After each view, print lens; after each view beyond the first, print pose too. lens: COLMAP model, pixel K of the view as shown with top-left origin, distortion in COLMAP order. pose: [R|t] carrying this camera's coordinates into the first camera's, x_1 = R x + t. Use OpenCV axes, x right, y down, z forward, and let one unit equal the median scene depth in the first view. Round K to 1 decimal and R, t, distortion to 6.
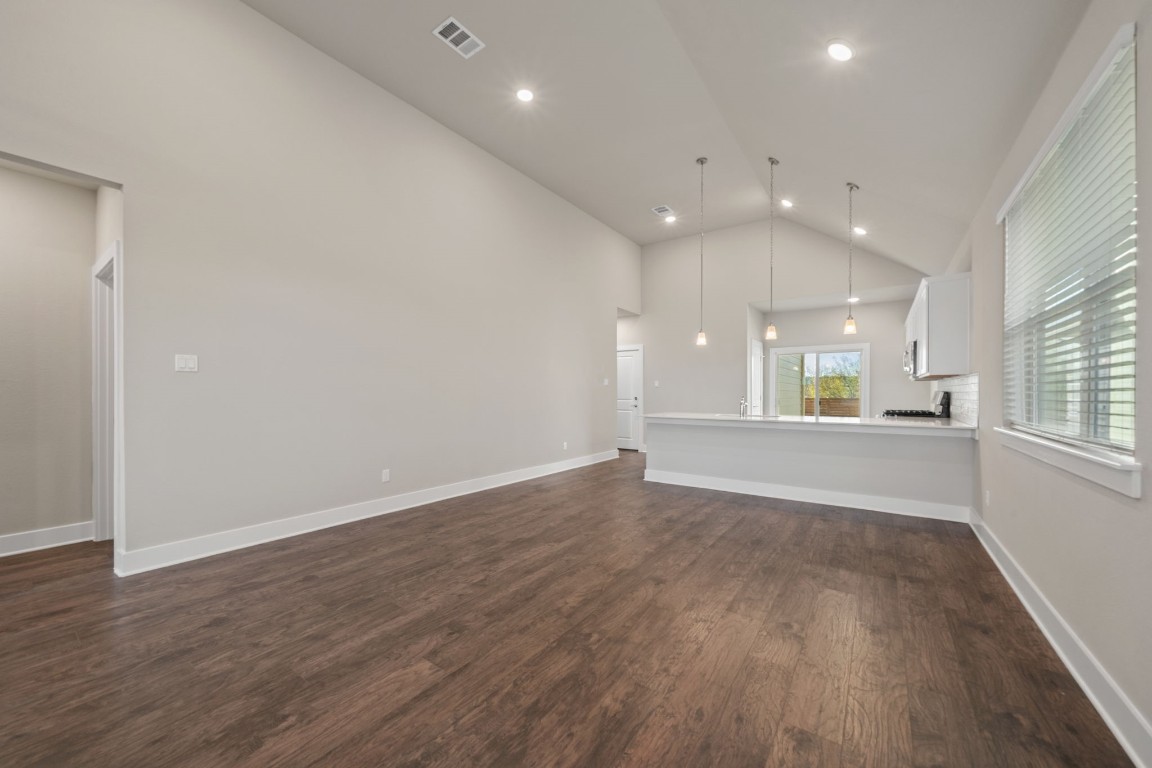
lens RADIAL K [[426.2, 0, 577.7], [0, 426.2, 394.3], [0, 0, 1]] dist [-0.001911, 0.000139]
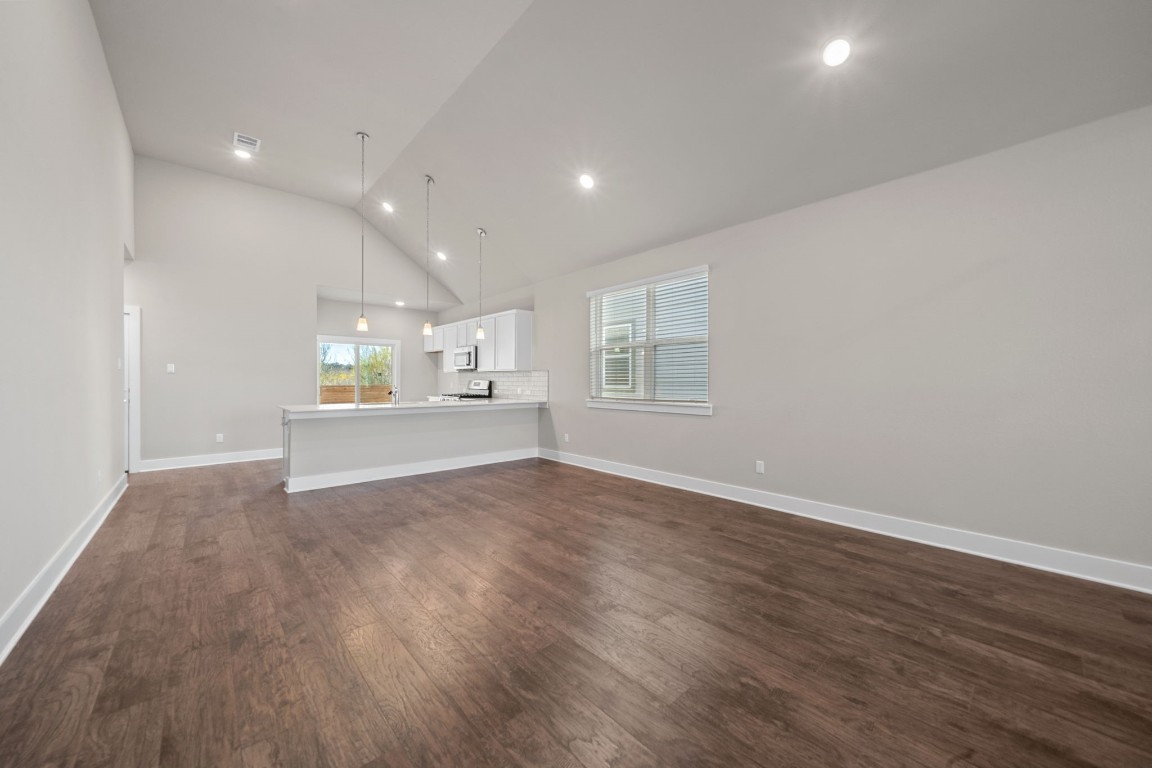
lens RADIAL K [[420.8, 0, 576.0], [0, 420.8, 384.0], [0, 0, 1]] dist [0.000639, 0.000213]
pose [[0.222560, -0.005734, 0.974902, -0.902198], [0.000990, 0.999984, 0.005655, -0.005497], [-0.974918, -0.000294, 0.222562, 0.583127]]
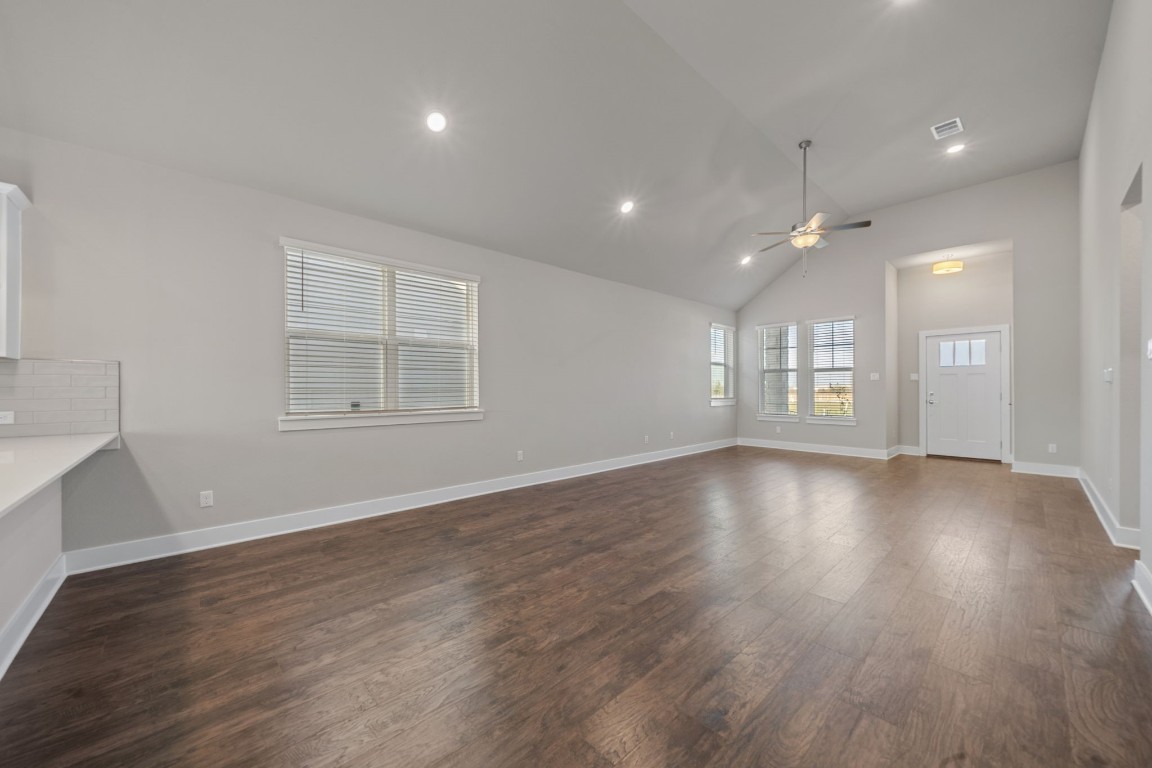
lens RADIAL K [[426.2, 0, 577.7], [0, 426.2, 394.3], [0, 0, 1]] dist [-0.001911, 0.000139]
pose [[-0.980422, -0.000092, 0.196907, -0.045580], [0.002481, 0.999915, 0.012819, -0.000477], [-0.196891, 0.013056, -0.980338, 1.896658]]
